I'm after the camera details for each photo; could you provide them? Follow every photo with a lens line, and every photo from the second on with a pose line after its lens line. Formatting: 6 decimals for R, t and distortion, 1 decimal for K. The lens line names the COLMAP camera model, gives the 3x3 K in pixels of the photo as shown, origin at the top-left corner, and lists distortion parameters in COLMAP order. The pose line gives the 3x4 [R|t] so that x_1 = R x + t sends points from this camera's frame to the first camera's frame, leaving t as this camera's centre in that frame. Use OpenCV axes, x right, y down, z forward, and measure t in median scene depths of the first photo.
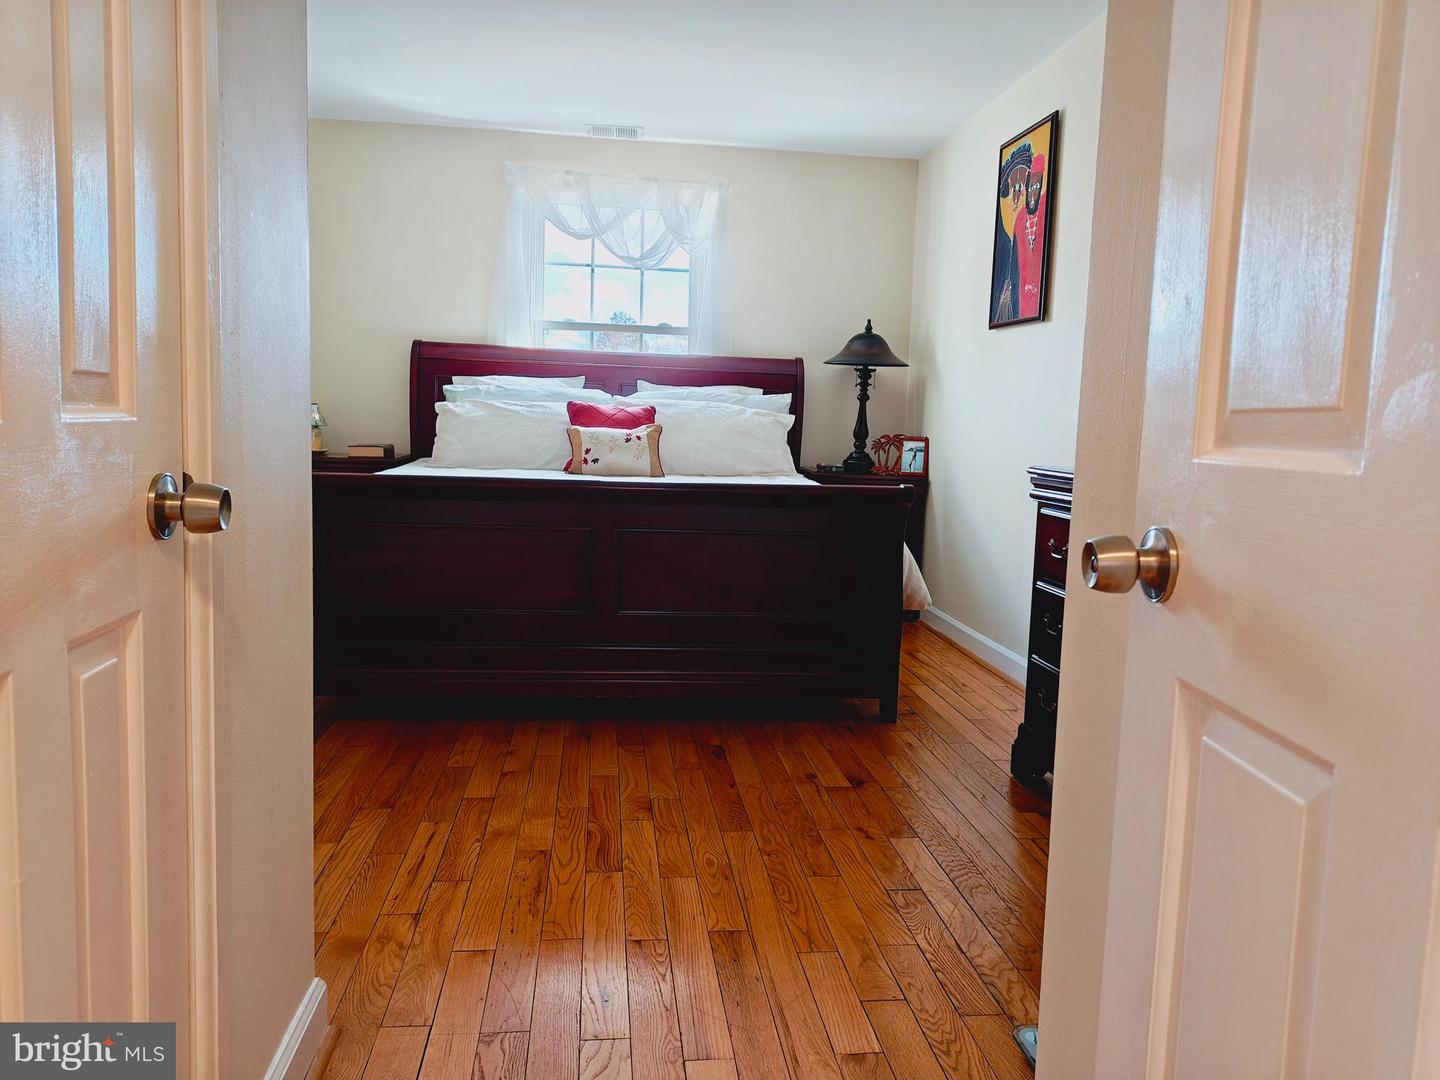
lens RADIAL K [[1045.9, 0, 720.0], [0, 1045.9, 540.0], [0, 0, 1]] dist [0.068339, -0.077541]
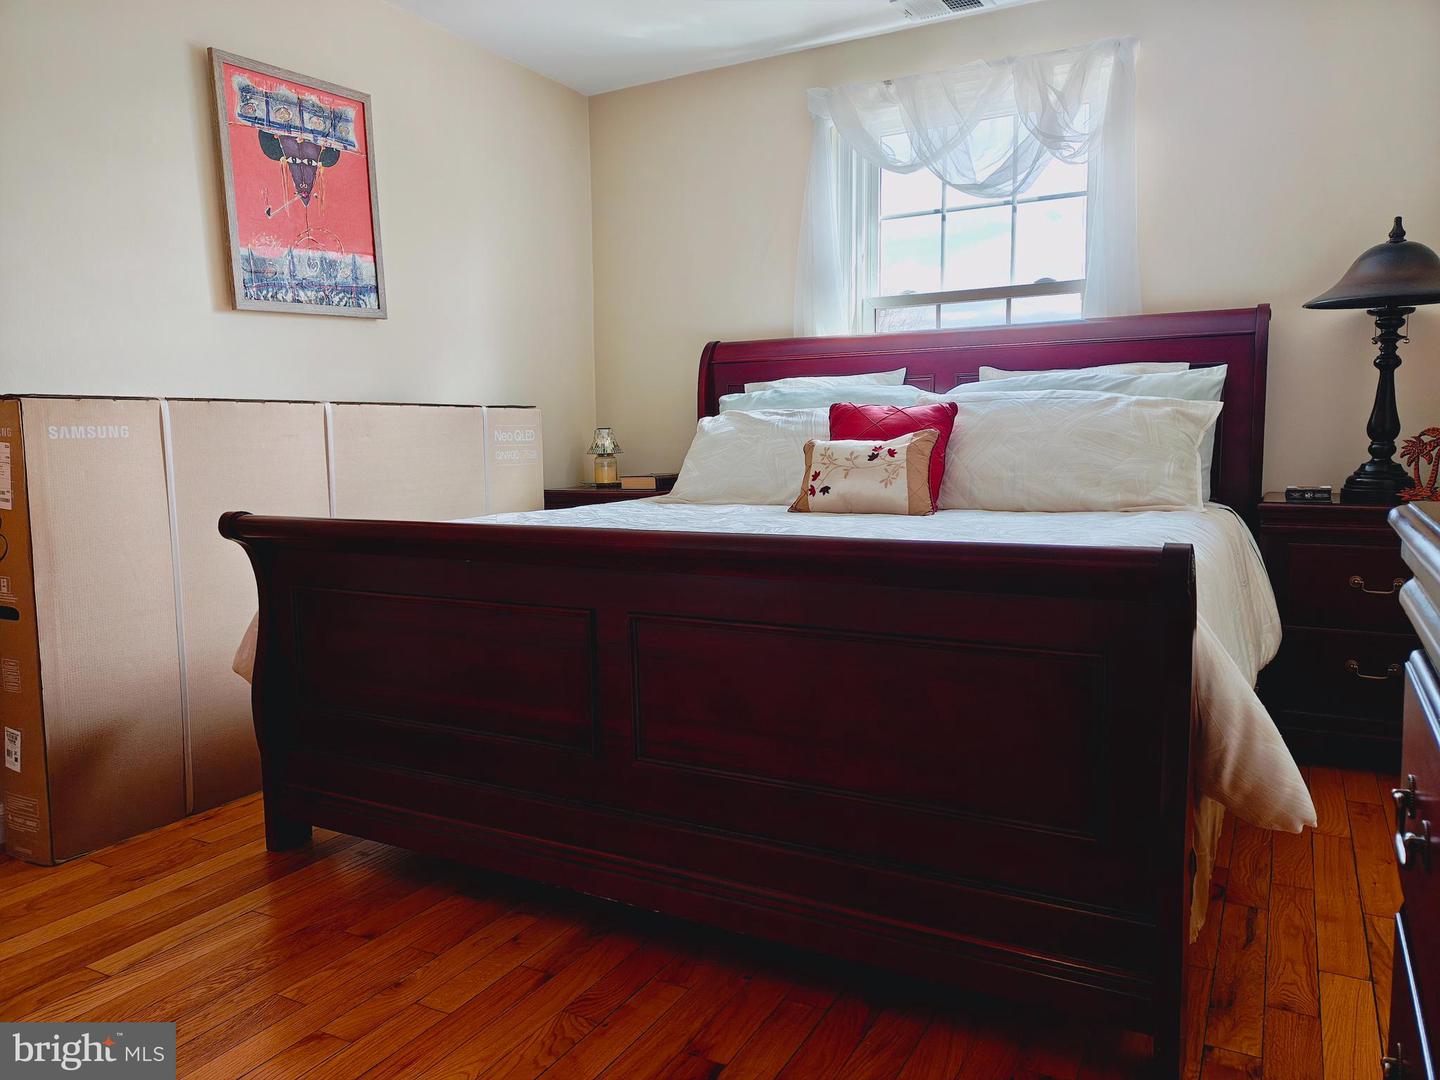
lens RADIAL K [[1045.9, 0, 720.0], [0, 1045.9, 540.0], [0, 0, 1]] dist [0.068339, -0.077541]
pose [[0.815116, 0.011104, -0.579191, 0.176278], [-0.023310, 0.999635, -0.013639, -0.028352], [0.578828, 0.024618, 0.815078, 0.357378]]
